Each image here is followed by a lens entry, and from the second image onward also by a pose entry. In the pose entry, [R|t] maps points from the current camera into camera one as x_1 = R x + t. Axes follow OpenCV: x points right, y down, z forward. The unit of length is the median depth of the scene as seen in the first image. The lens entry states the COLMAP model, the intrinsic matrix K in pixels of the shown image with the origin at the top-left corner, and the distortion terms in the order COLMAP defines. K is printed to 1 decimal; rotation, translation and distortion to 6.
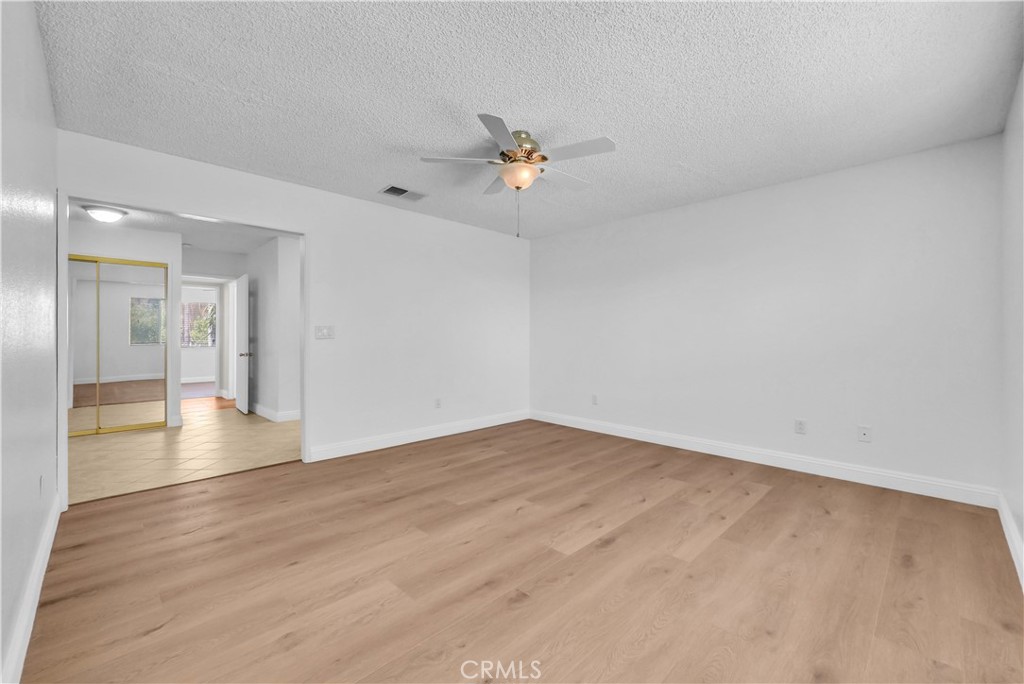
lens RADIAL K [[427.4, 0, 512.0], [0, 427.4, 342.0], [0, 0, 1]] dist [-0.001017, -0.000148]
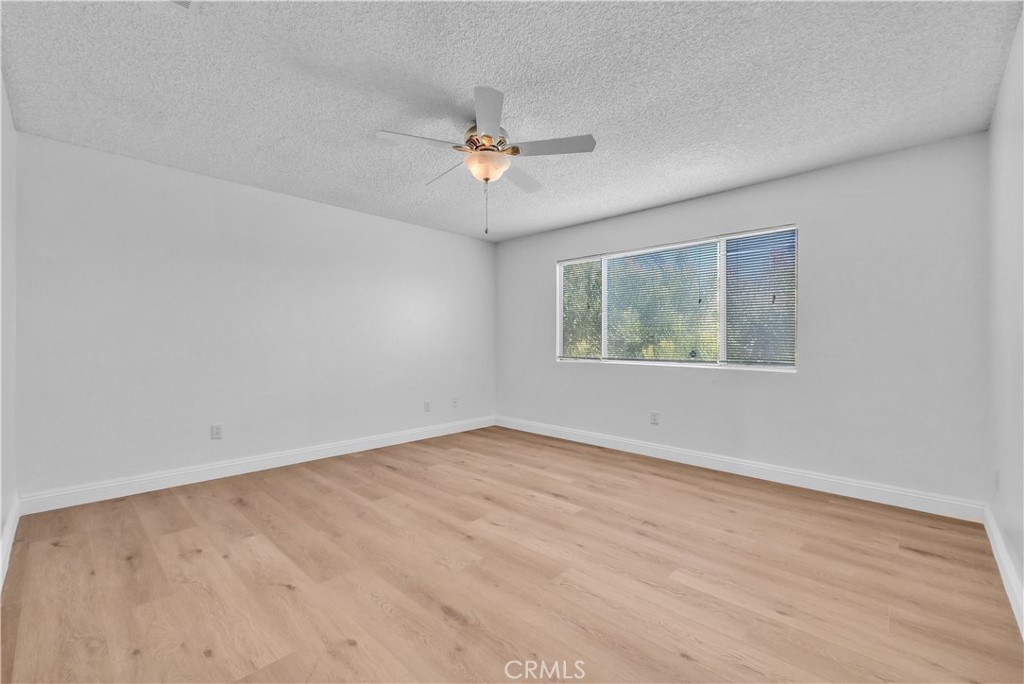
lens RADIAL K [[427.4, 0, 512.0], [0, 427.4, 342.0], [0, 0, 1]] dist [-0.001017, -0.000148]
pose [[-0.033606, -0.000841, 0.999435, -0.863922], [0.010050, 0.999949, 0.001179, -0.009876], [-0.999385, 0.010084, -0.033595, 0.929238]]
